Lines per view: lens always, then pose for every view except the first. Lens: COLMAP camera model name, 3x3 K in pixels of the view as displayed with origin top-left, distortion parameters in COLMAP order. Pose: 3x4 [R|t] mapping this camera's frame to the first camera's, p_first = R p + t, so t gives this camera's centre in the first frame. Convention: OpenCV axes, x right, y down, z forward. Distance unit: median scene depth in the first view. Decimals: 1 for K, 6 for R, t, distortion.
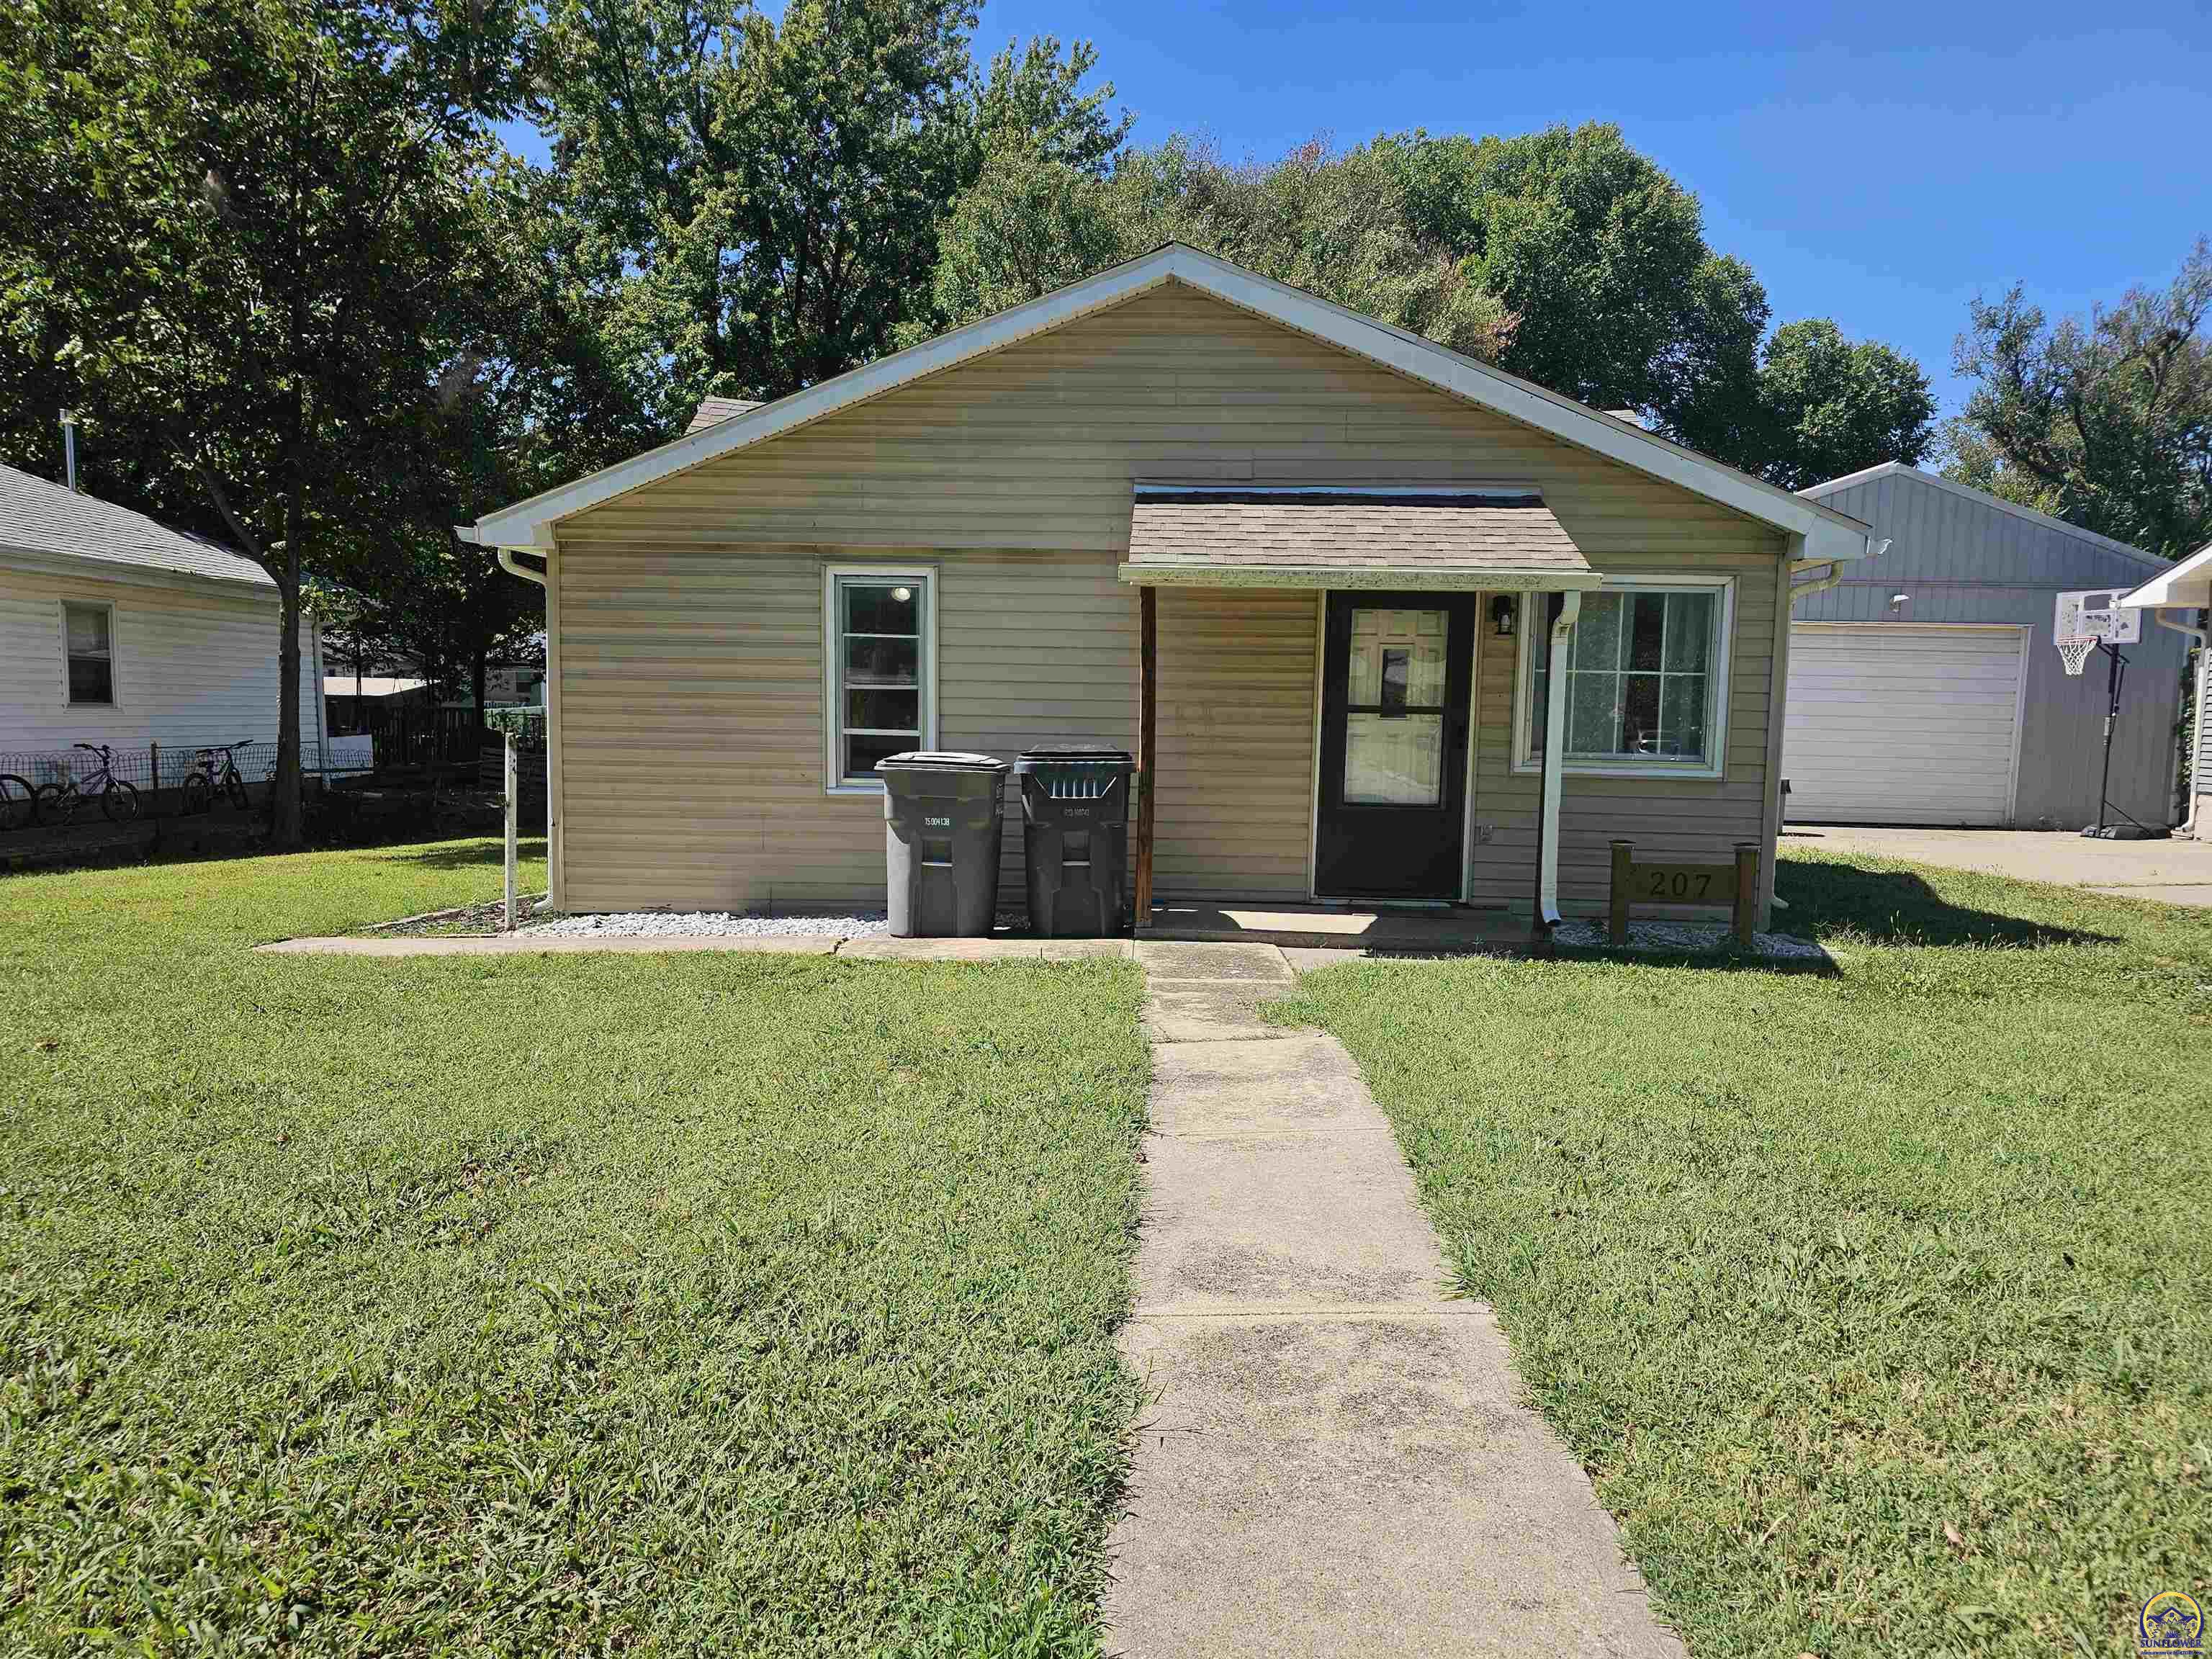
lens RADIAL K [[1524.9, 0, 1120.1], [0, 1524.9, 876.8], [0, 0, 1]] dist [0.053996, -0.001235]
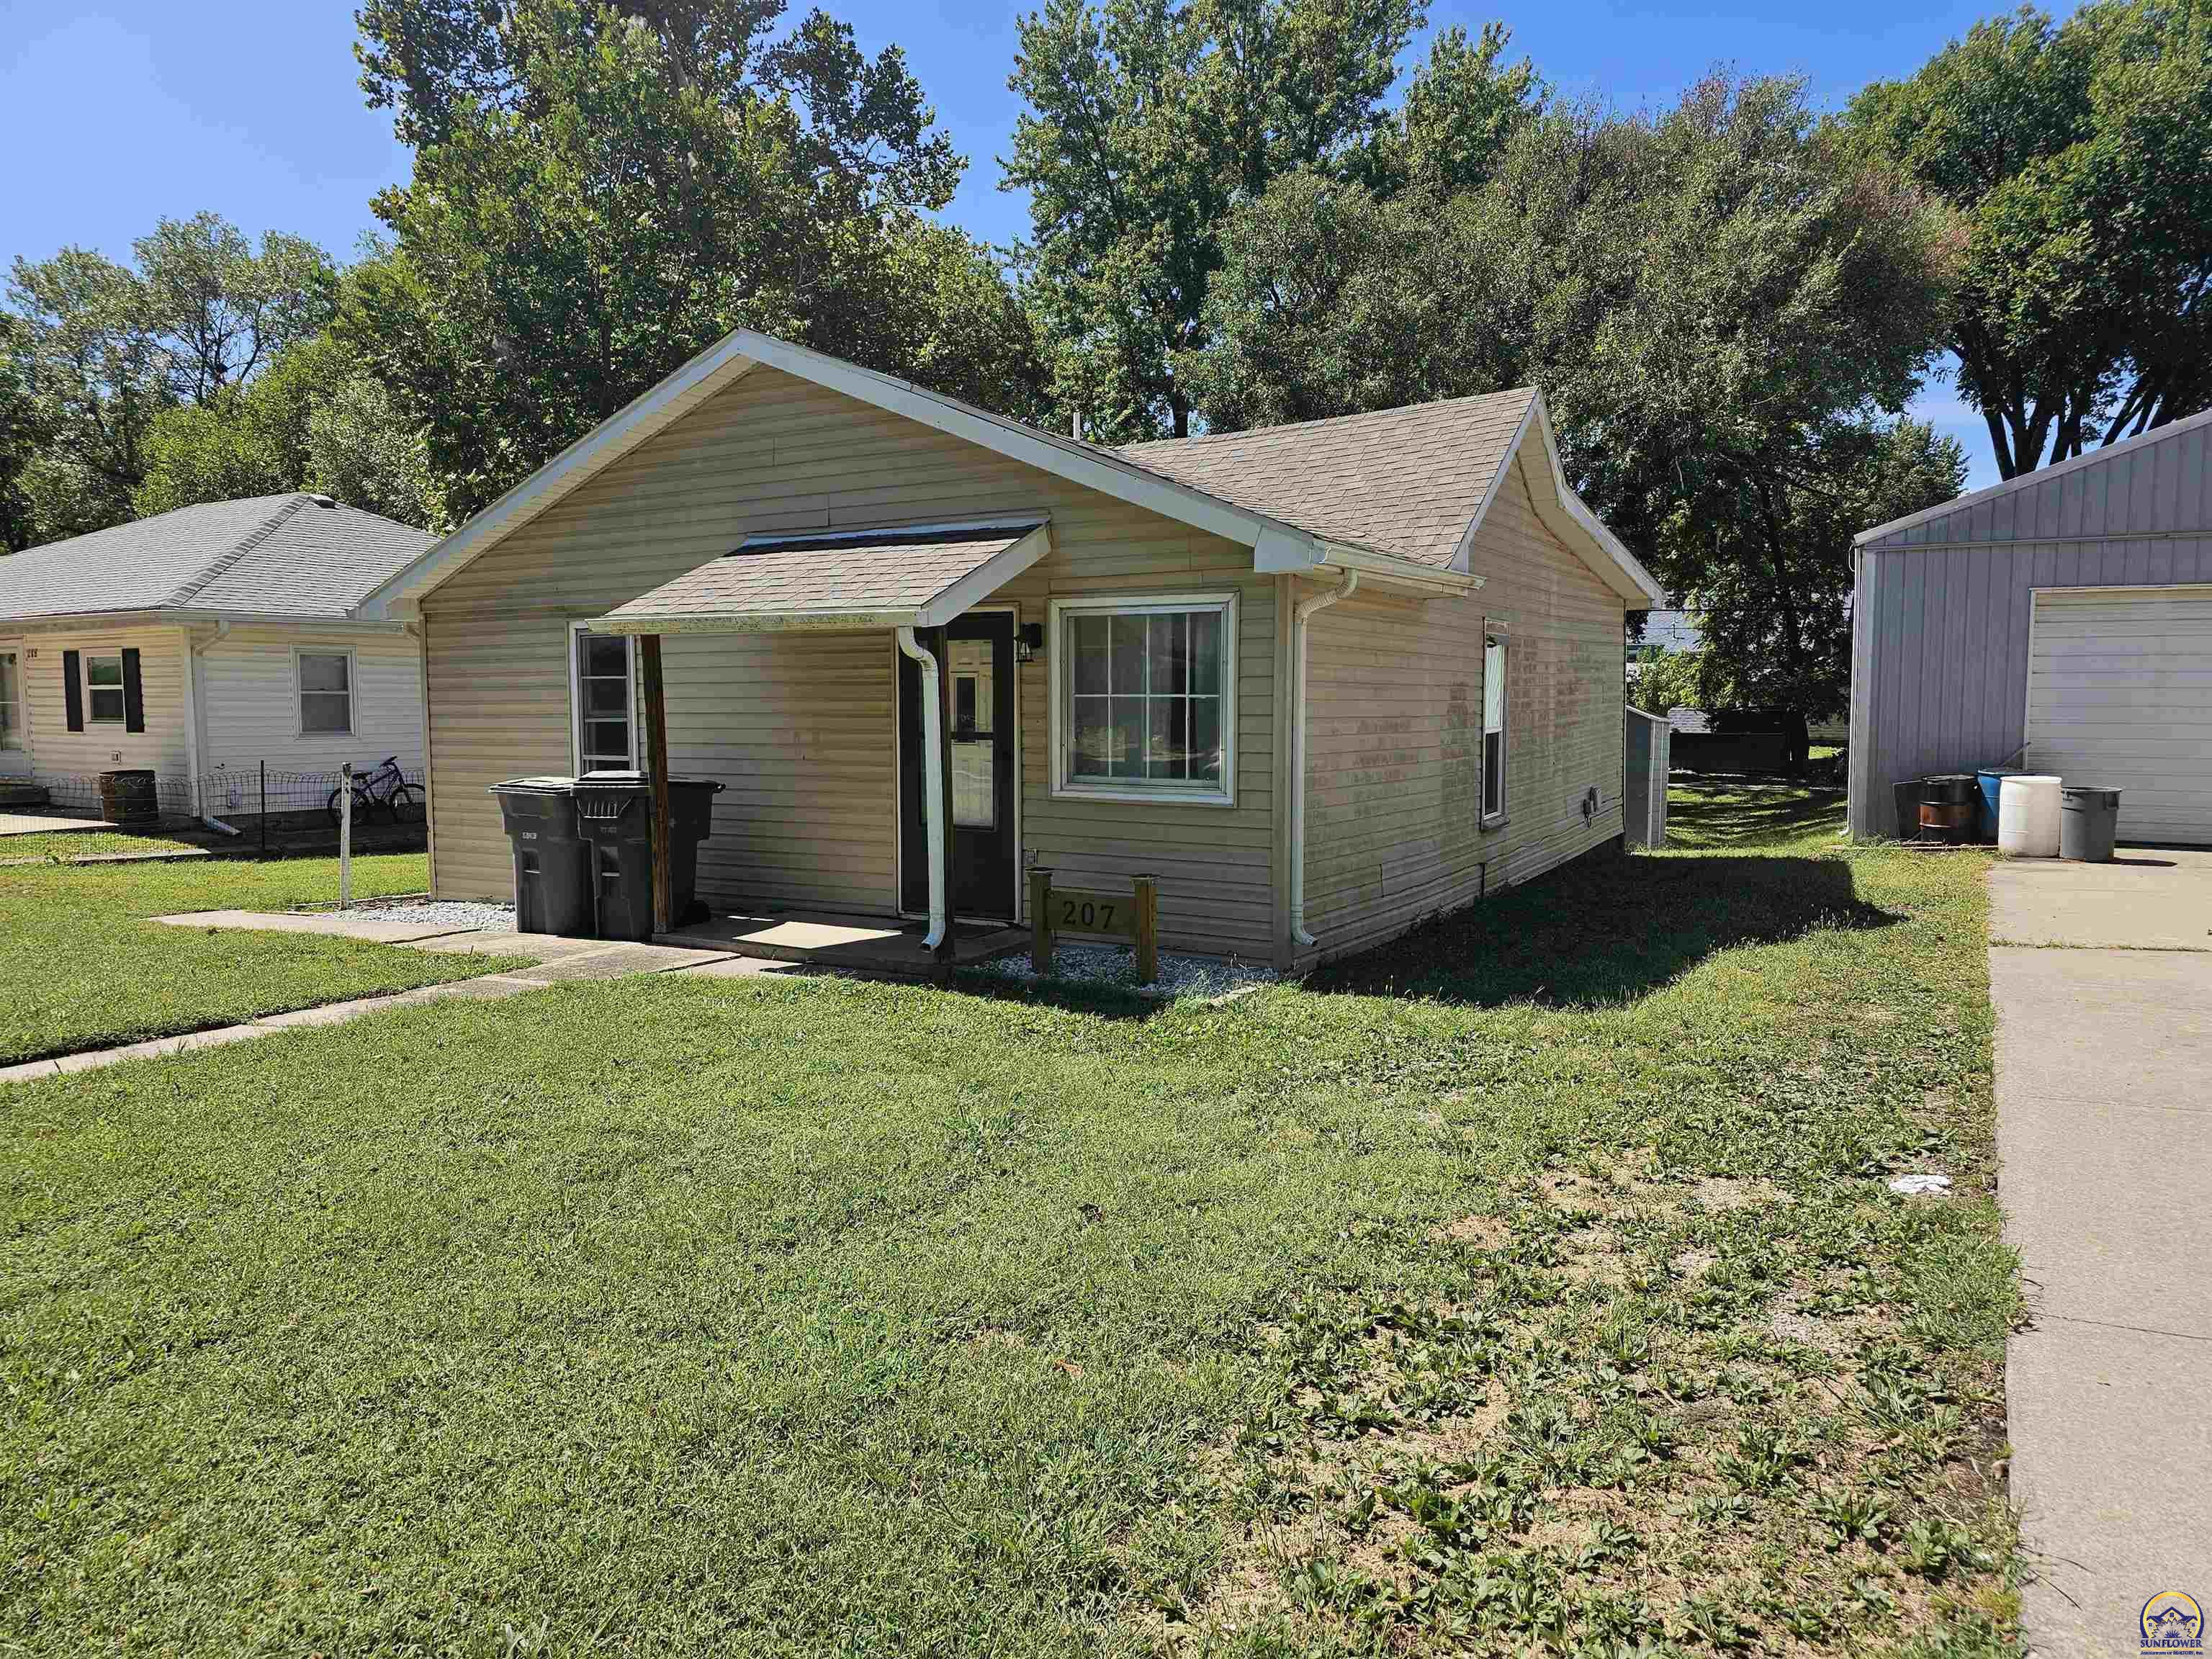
lens RADIAL K [[1546.7, 0, 1114.6], [0, 1546.7, 832.6], [0, 0, 1]] dist [0.053101, -0.001622]
pose [[0.874877, 0.019479, -0.483953, 0.781888], [-0.032578, 0.999295, -0.018672, -0.027683], [0.483248, 0.032102, 0.874895, 0.137155]]
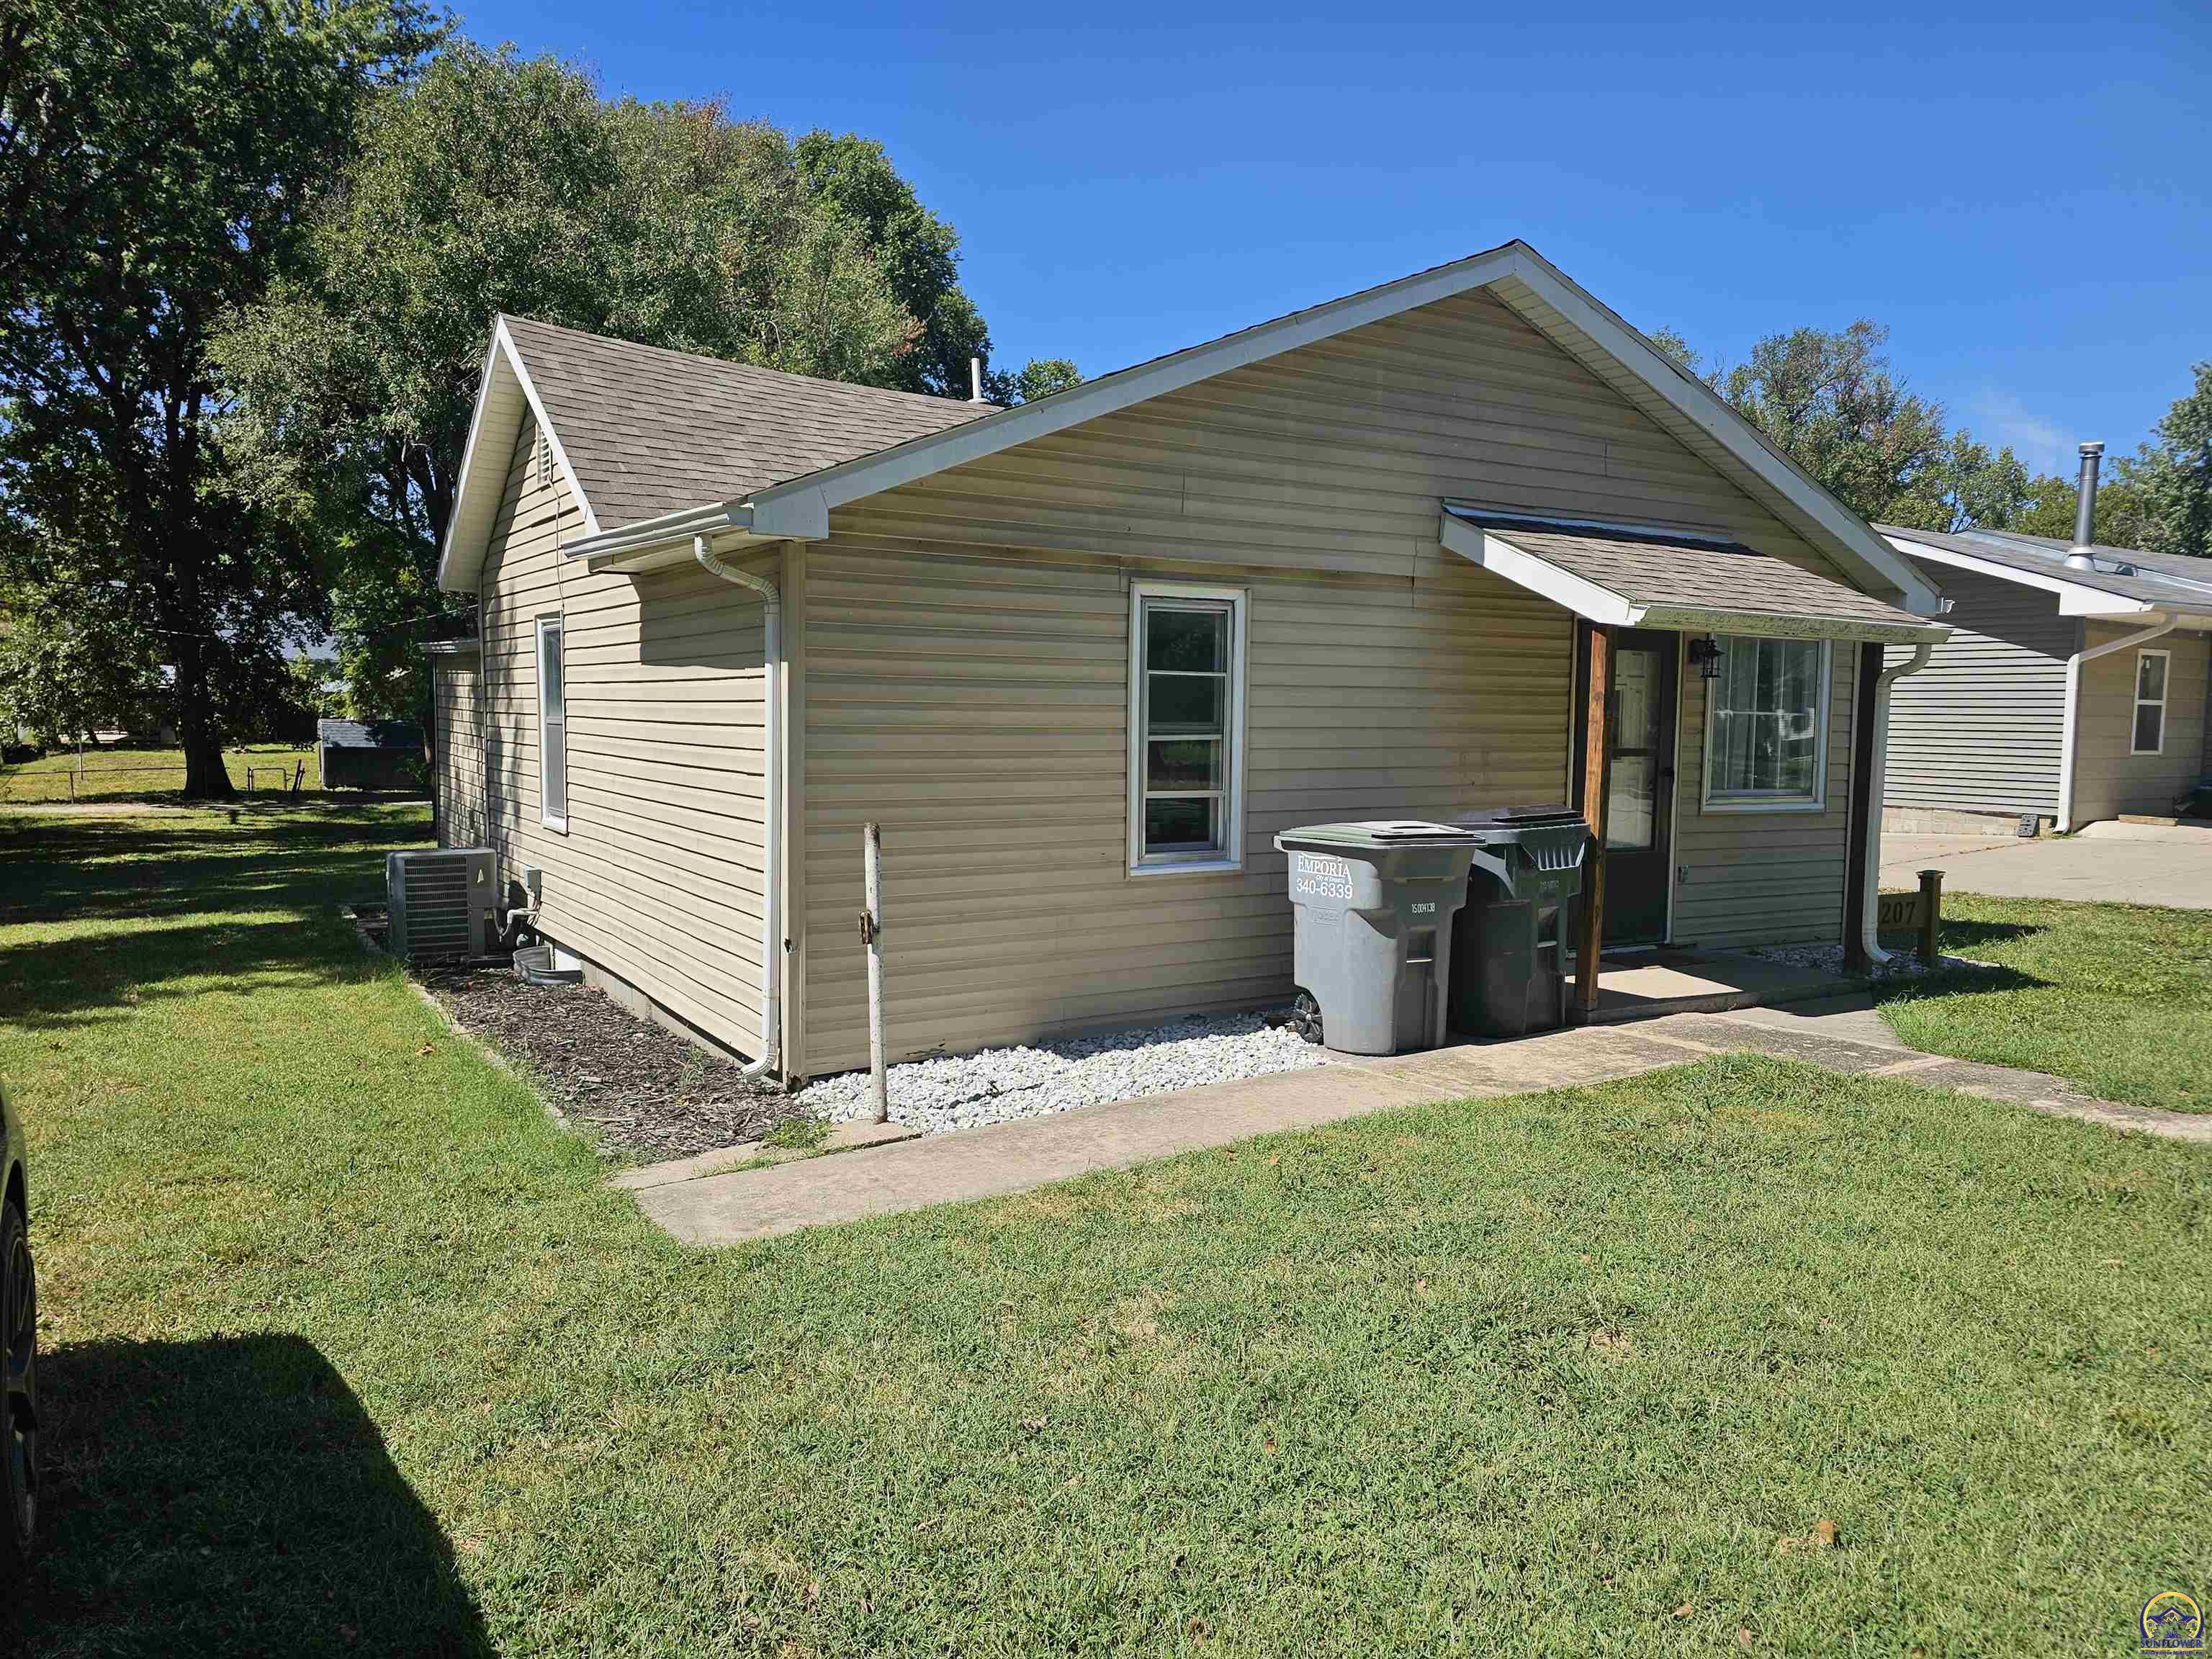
lens RADIAL K [[1546.7, 0, 1114.6], [0, 1546.7, 832.6], [0, 0, 1]] dist [0.053101, -0.001622]
pose [[0.832748, -0.049128, 0.551469, -0.636433], [0.063962, 0.997923, -0.007686, -0.072002], [-0.549945, 0.041673, 0.834160, 0.358338]]
